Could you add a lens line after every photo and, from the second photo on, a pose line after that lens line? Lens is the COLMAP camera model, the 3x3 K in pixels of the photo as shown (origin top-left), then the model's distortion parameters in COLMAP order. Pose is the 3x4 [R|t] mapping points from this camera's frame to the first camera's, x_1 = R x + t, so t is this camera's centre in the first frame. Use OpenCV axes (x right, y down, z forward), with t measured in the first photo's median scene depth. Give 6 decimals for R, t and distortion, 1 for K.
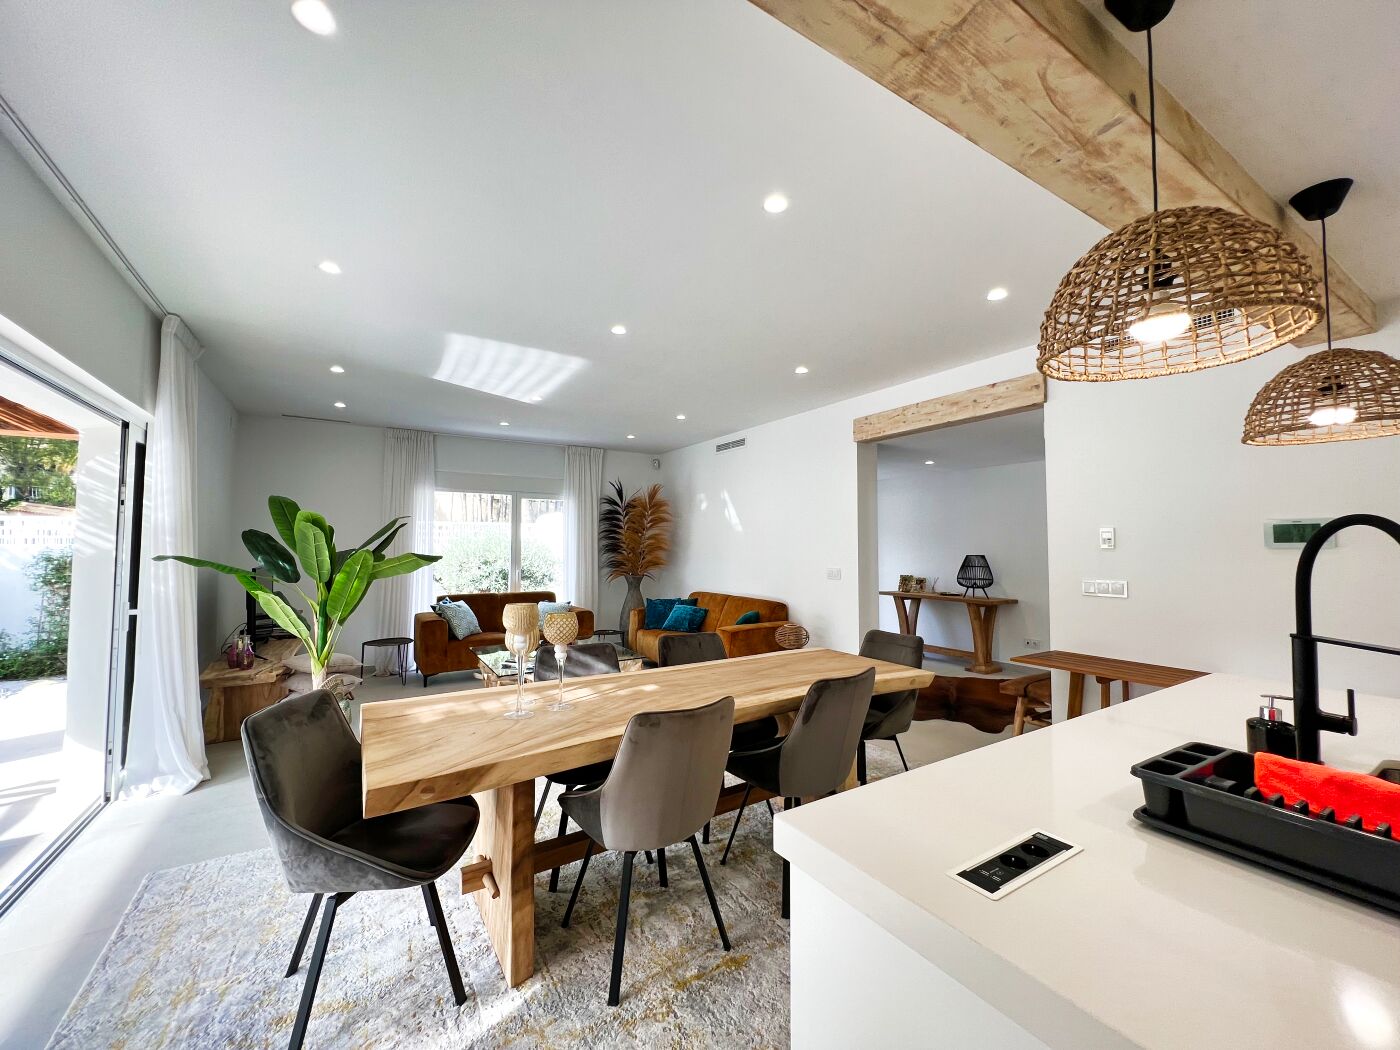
lens RADIAL K [[567.1, 0, 697.9], [0, 567.1, 527.3], [0, 0, 1]] dist [-0.001070, 0.000033]
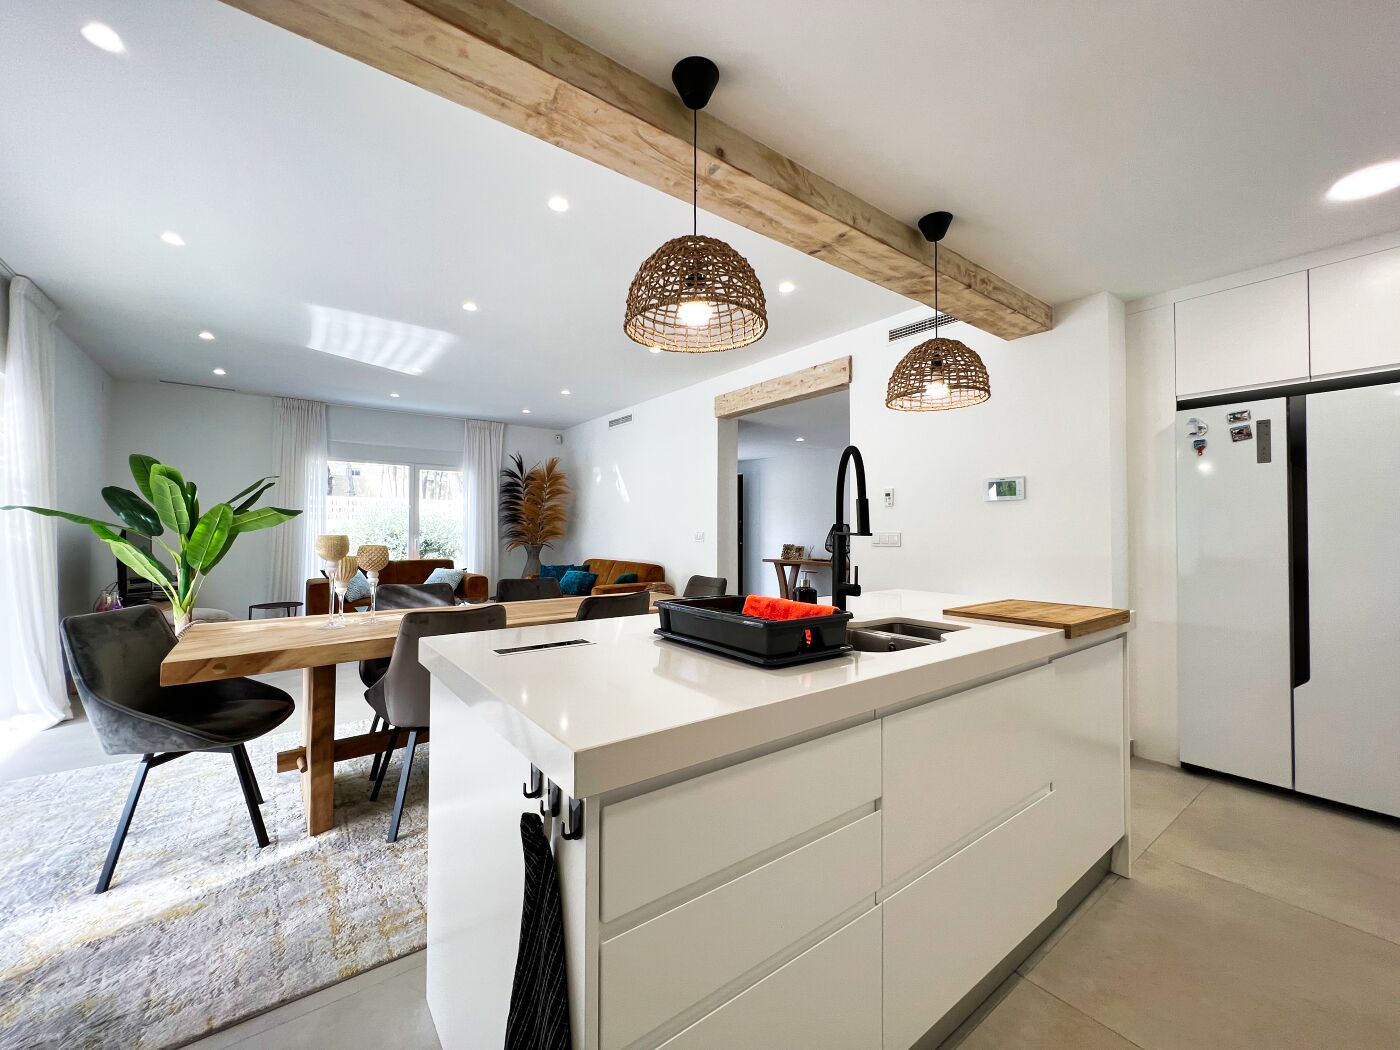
lens RADIAL K [[567.1, 0, 698.0], [0, 567.1, 526.8], [0, 0, 1]] dist [-0.001070, 0.000033]
pose [[0.995960, 0.001881, 0.089781, 0.199985], [-0.004217, 0.999657, 0.025843, 0.048538], [-0.089702, -0.026117, 0.995626, -0.146309]]
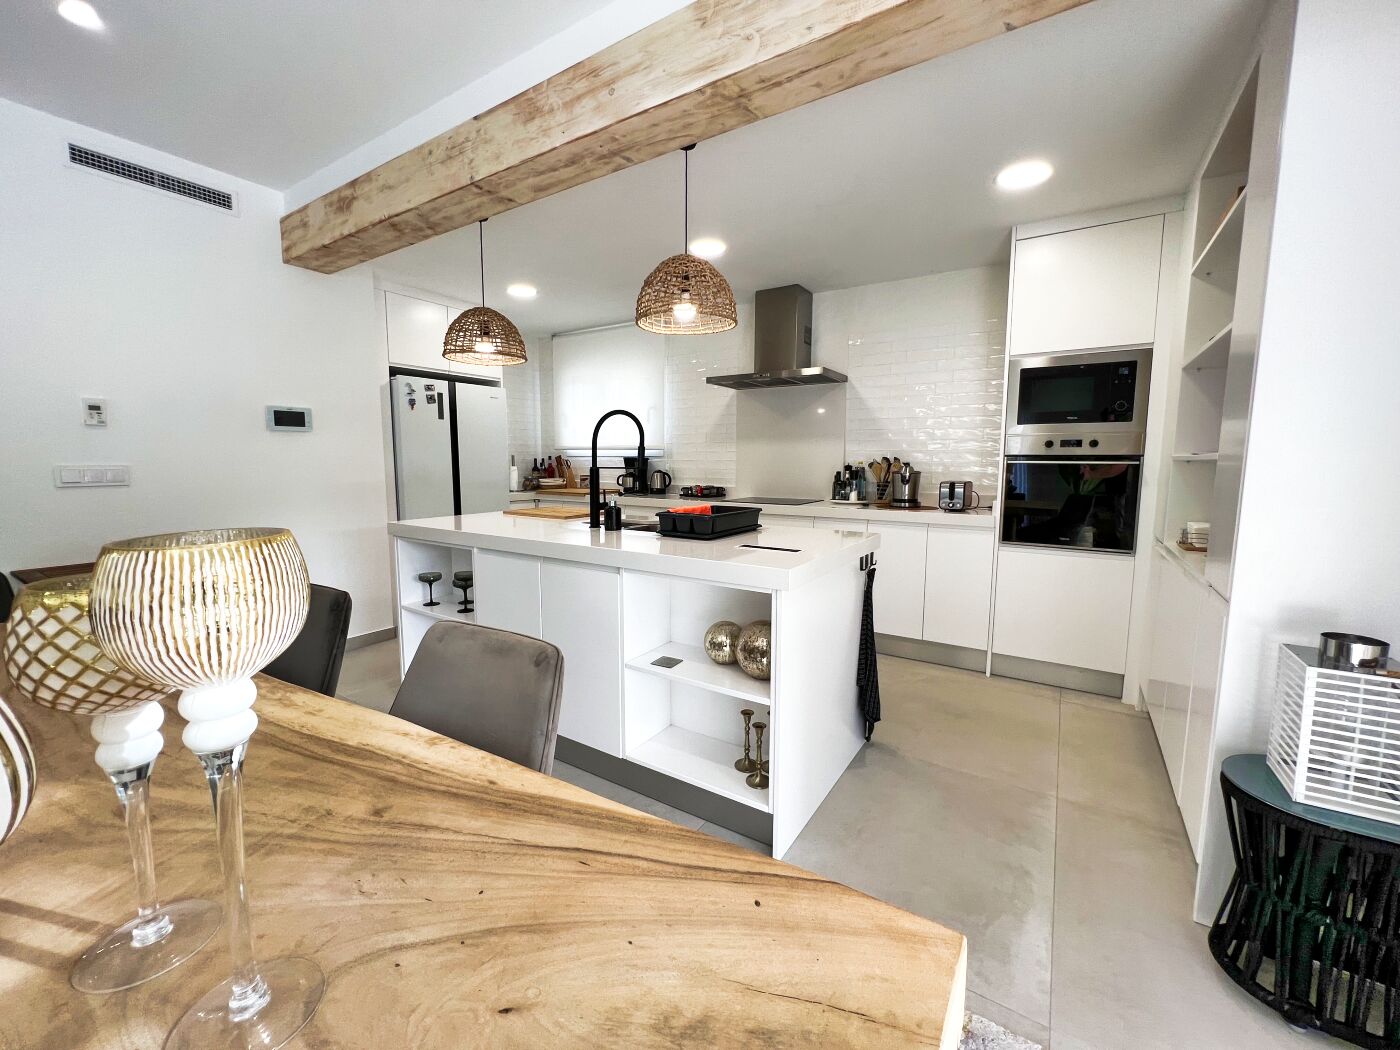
lens RADIAL K [[567.1, 0, 698.7], [0, 567.1, 520.8], [0, 0, 1]] dist [-0.001070, 0.000033]
pose [[-0.422674, -0.101831, 0.900543, -0.333137], [-0.035131, 0.994762, 0.095996, 0.060322], [-0.905601, 0.008938, -0.424037, 0.534846]]
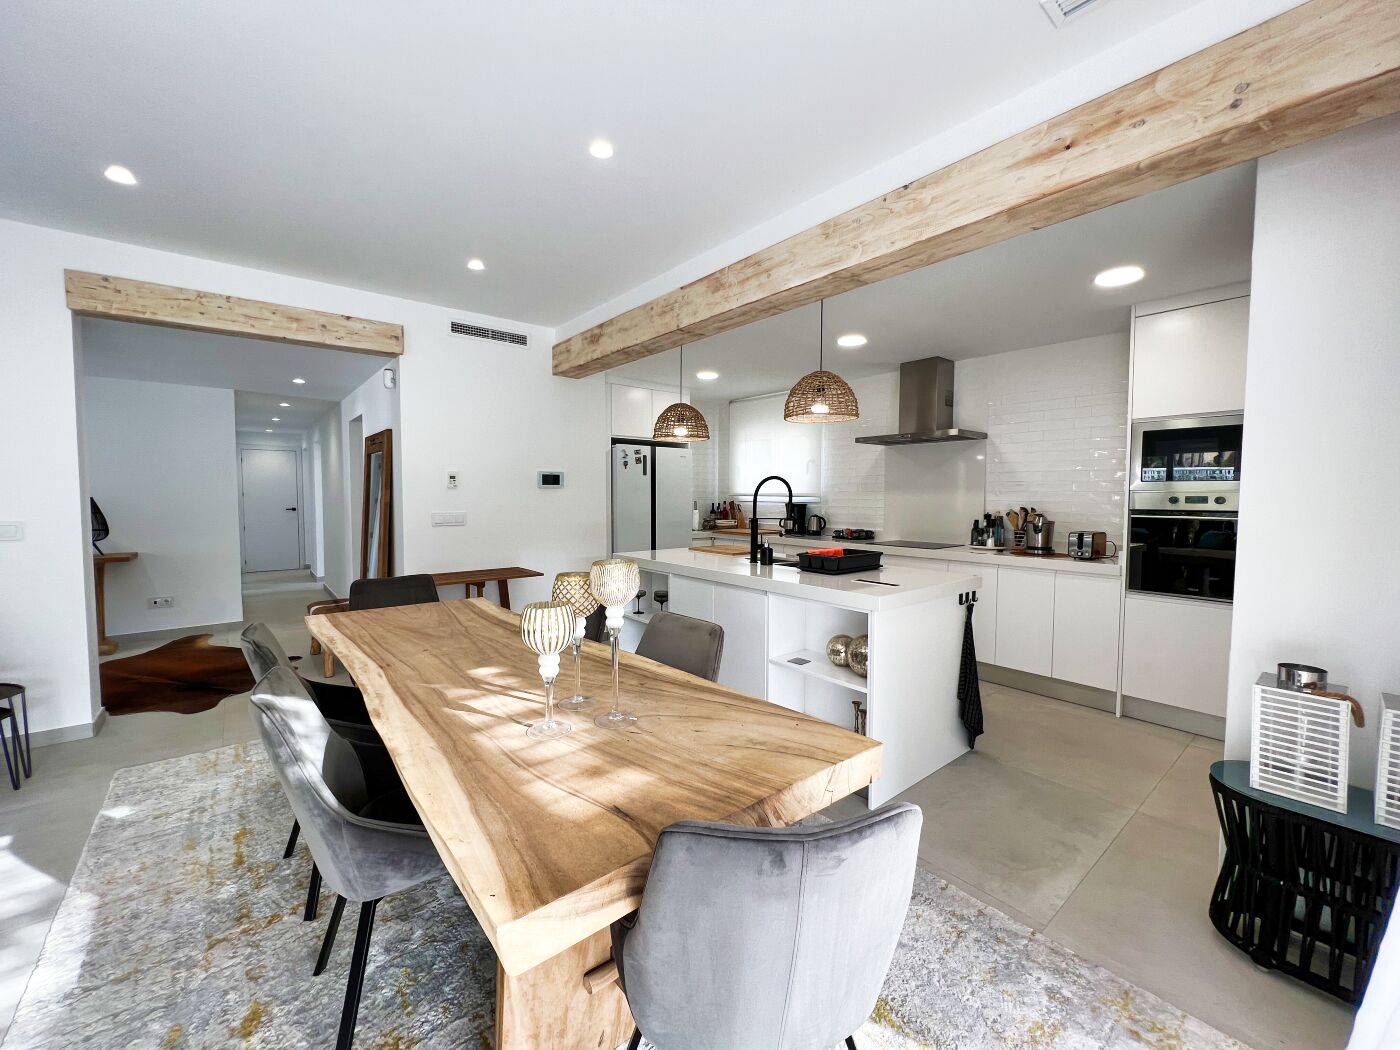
lens RADIAL K [[565.7, 0, 698.6], [0, 565.7, 520.7], [0, 0, 1]] dist [-0.004640, 0.001127]
pose [[-0.131446, -0.049300, 0.990097, -0.574612], [-0.037885, 0.998283, 0.044678, 0.031176], [-0.990599, -0.031637, -0.133088, 0.574191]]
